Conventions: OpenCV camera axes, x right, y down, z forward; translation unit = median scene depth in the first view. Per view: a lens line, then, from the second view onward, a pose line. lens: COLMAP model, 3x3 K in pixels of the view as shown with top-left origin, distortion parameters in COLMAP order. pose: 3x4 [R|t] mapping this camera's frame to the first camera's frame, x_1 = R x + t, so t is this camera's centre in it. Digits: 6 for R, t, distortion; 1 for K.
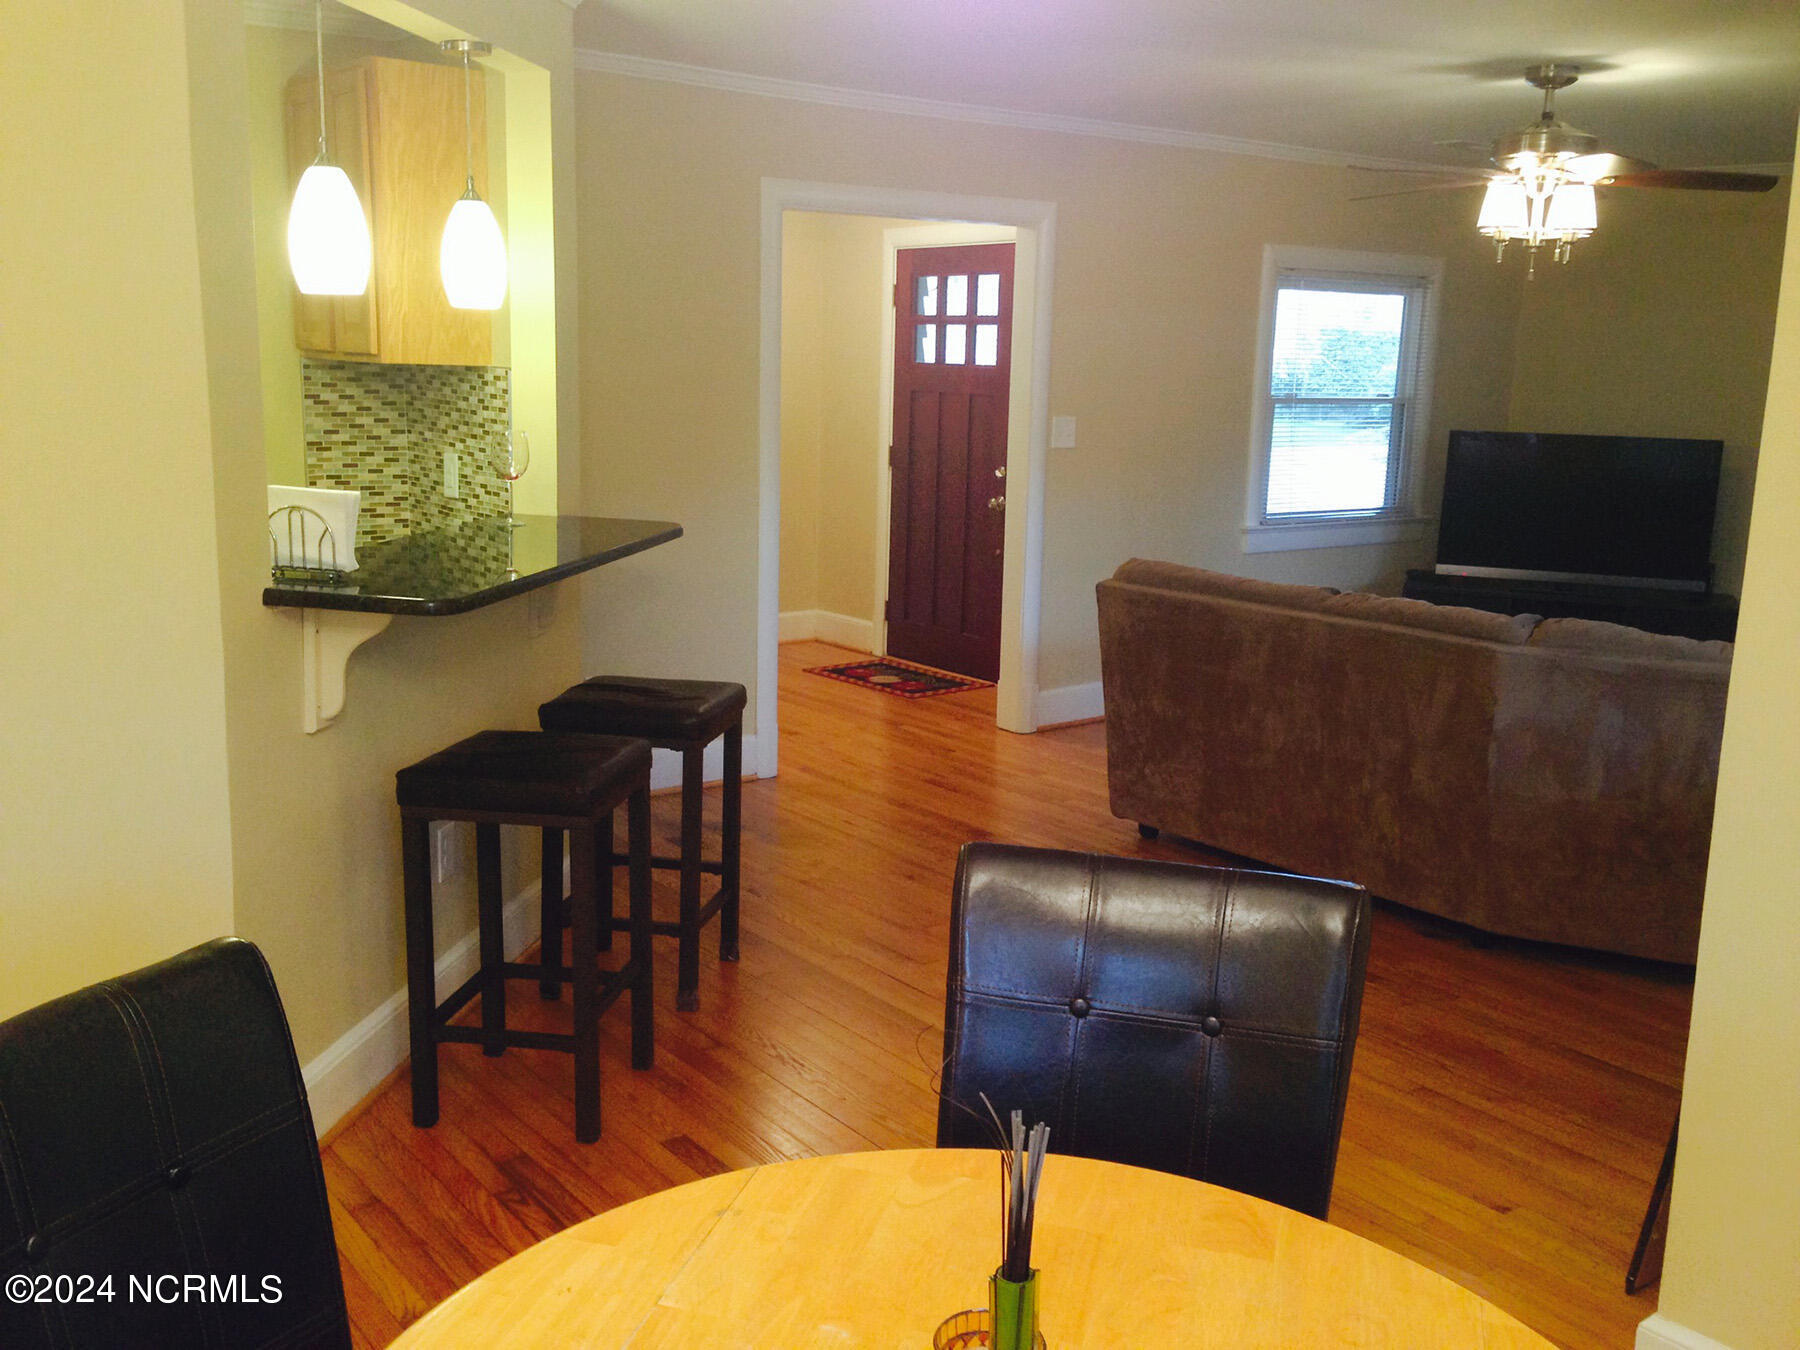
lens RADIAL K [[1655.8, 0, 897.7], [0, 1655.8, 676.0], [0, 0, 1]] dist [0.075211, 0.000000]
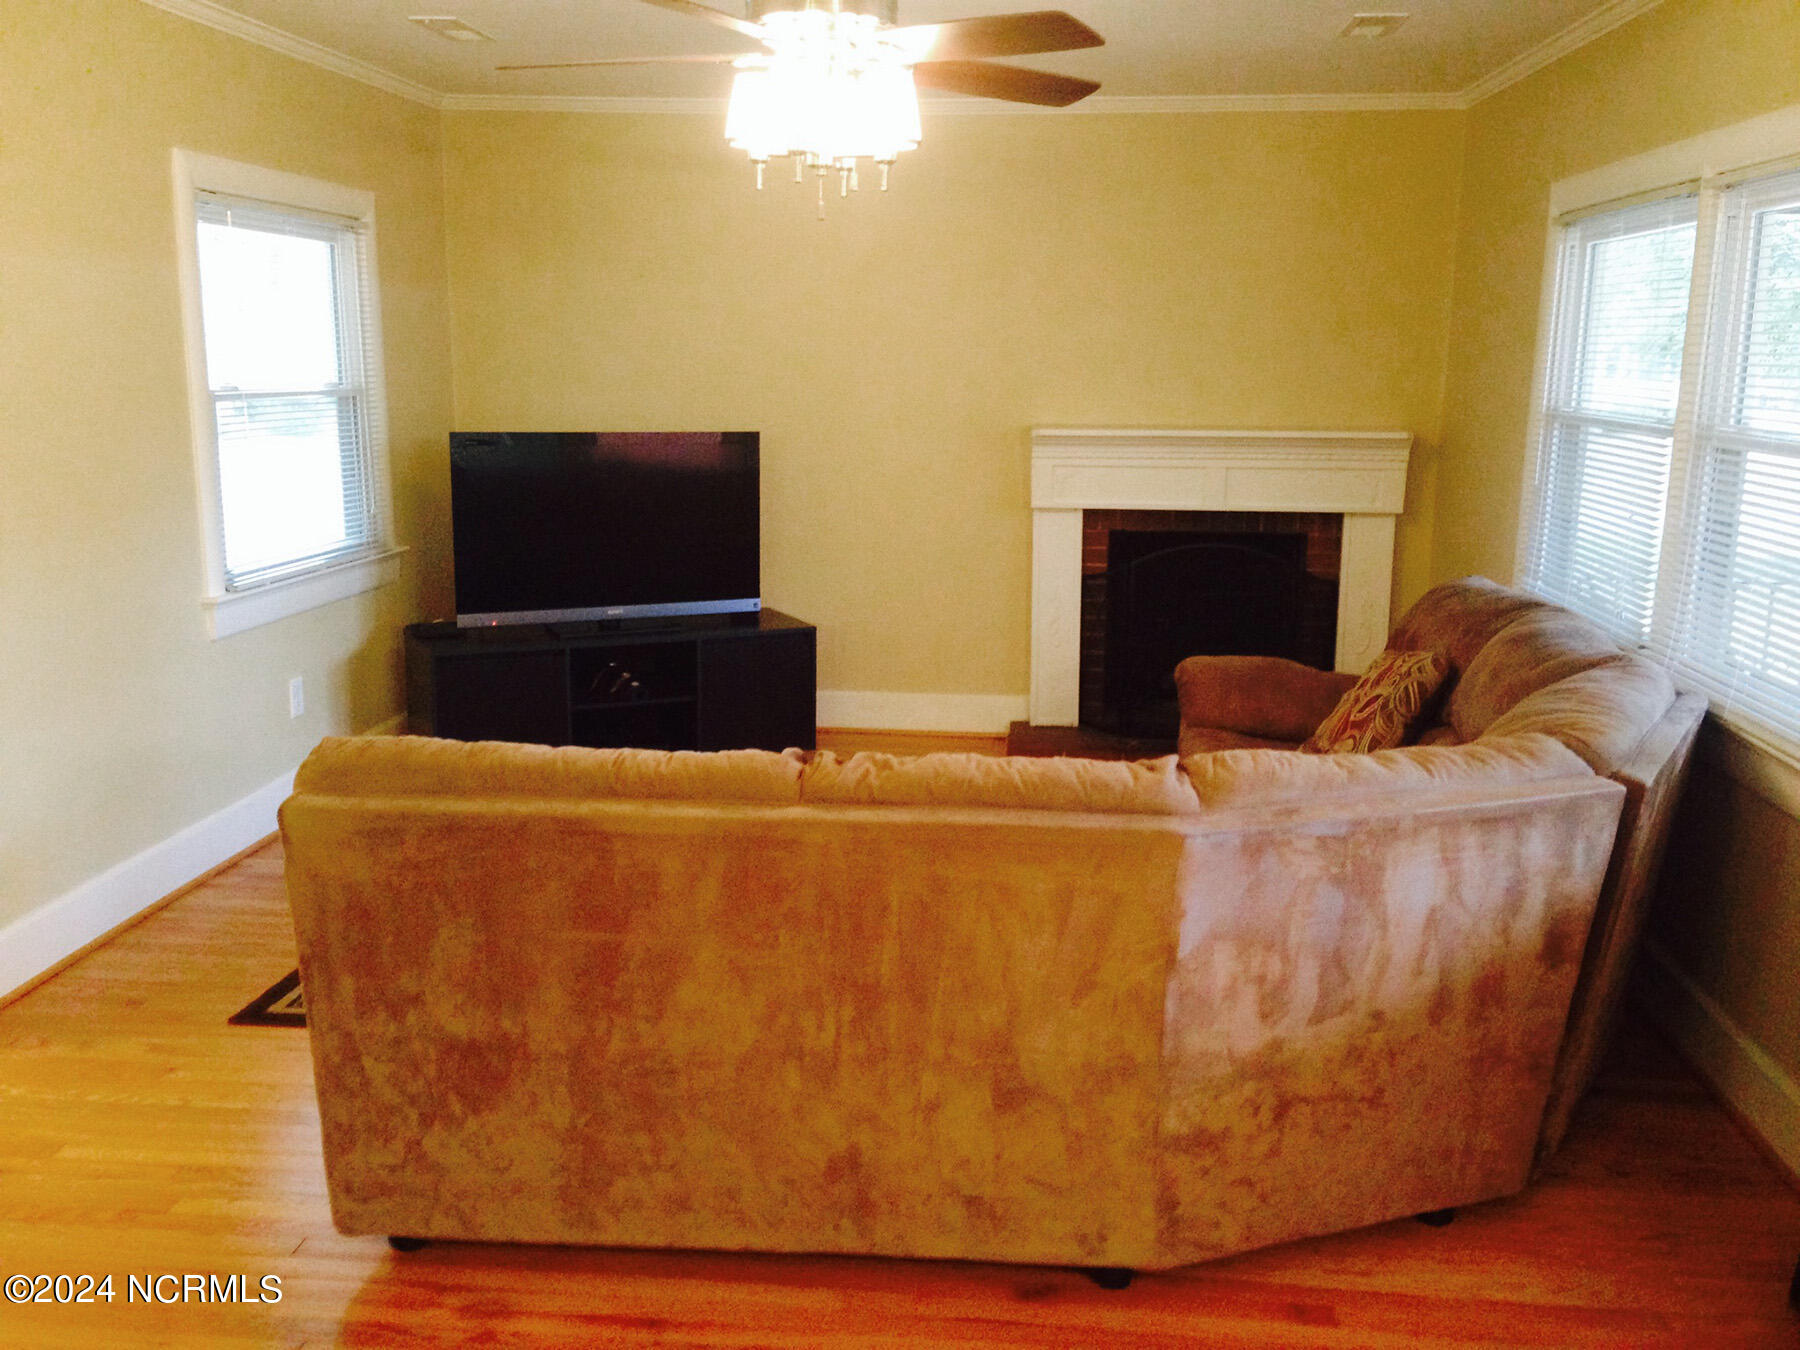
lens RADIAL K [[1655.8, 0, 902.1], [0, 1655.8, 675.0], [0, 0, 1]] dist [0.075211, 0.000000]
pose [[0.684102, -0.159530, 0.711727, -0.098802], [0.145536, 0.986021, 0.081124, -0.109659], [-0.714720, 0.048085, 0.697756, 0.545372]]
